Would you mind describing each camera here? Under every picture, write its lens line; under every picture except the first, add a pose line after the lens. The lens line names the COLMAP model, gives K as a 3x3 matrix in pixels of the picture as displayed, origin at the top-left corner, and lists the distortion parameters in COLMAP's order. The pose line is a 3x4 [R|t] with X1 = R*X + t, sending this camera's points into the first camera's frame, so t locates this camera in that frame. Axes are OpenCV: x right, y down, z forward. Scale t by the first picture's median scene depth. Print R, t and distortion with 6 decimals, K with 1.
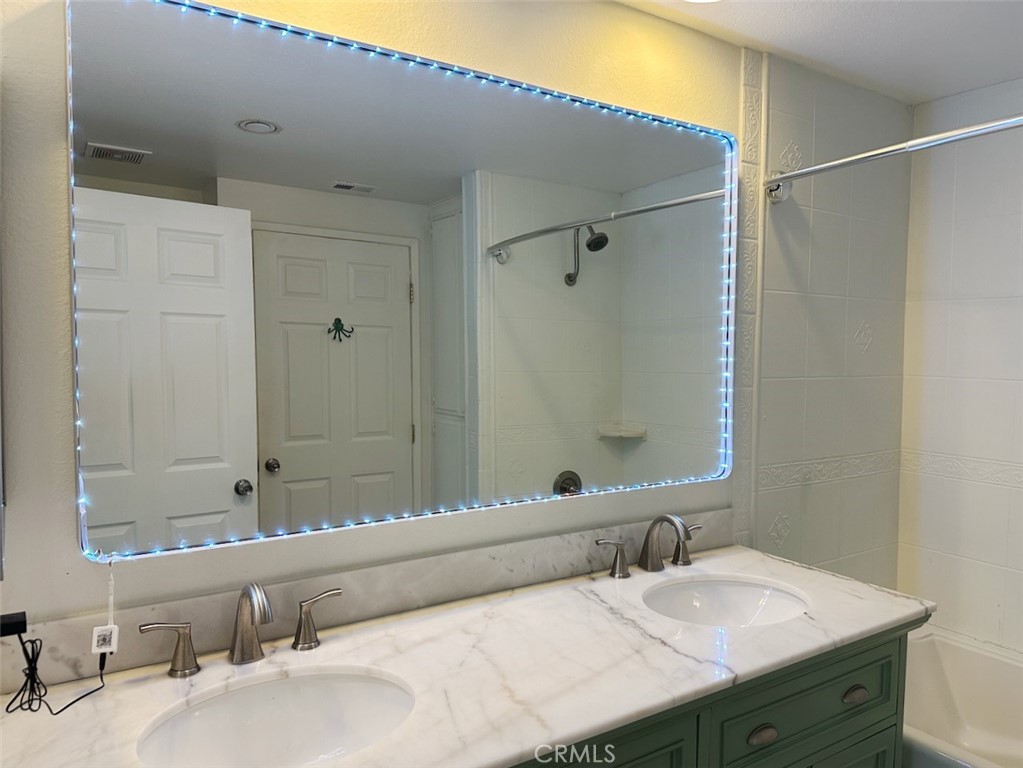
lens RADIAL K [[723.5, 0, 508.0], [0, 723.5, 388.5], [0, 0, 1]] dist [0.020746, -0.023071]
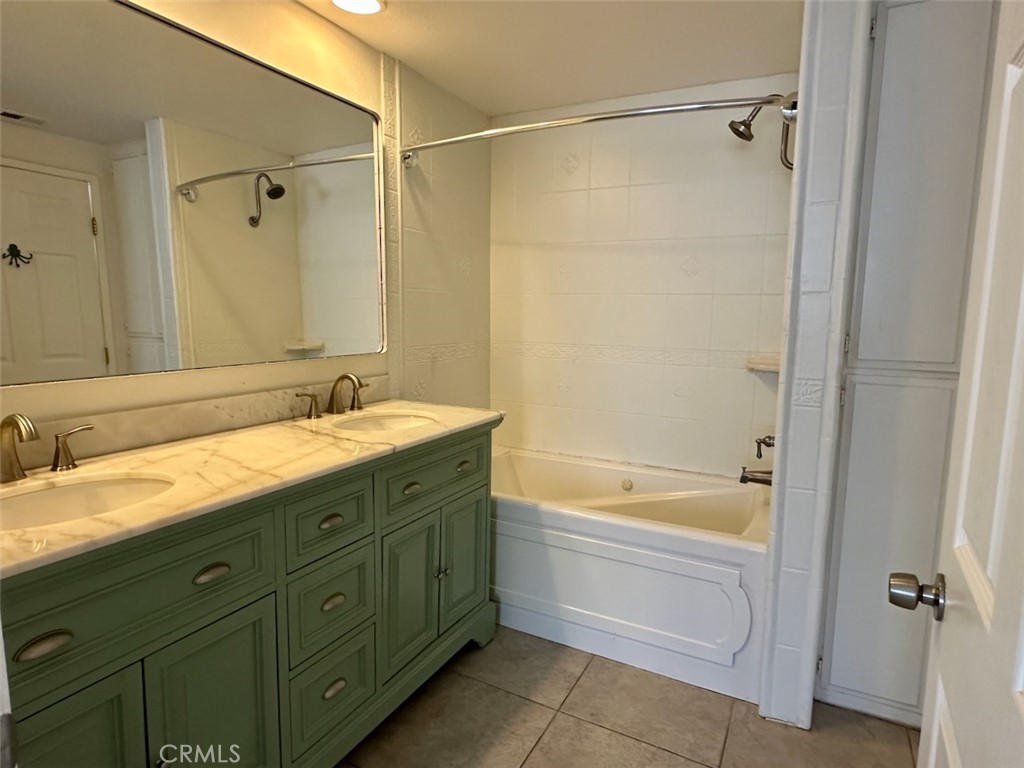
lens RADIAL K [[576.0, 0, 515.5], [0, 576.0, 386.9], [0, 0, 1]] dist [0.003355, -0.009405]
pose [[0.867400, -0.066393, 0.493162, -0.053887], [0.024190, 0.995513, 0.091477, 0.092769], [-0.497023, -0.067417, 0.865115, -0.165349]]
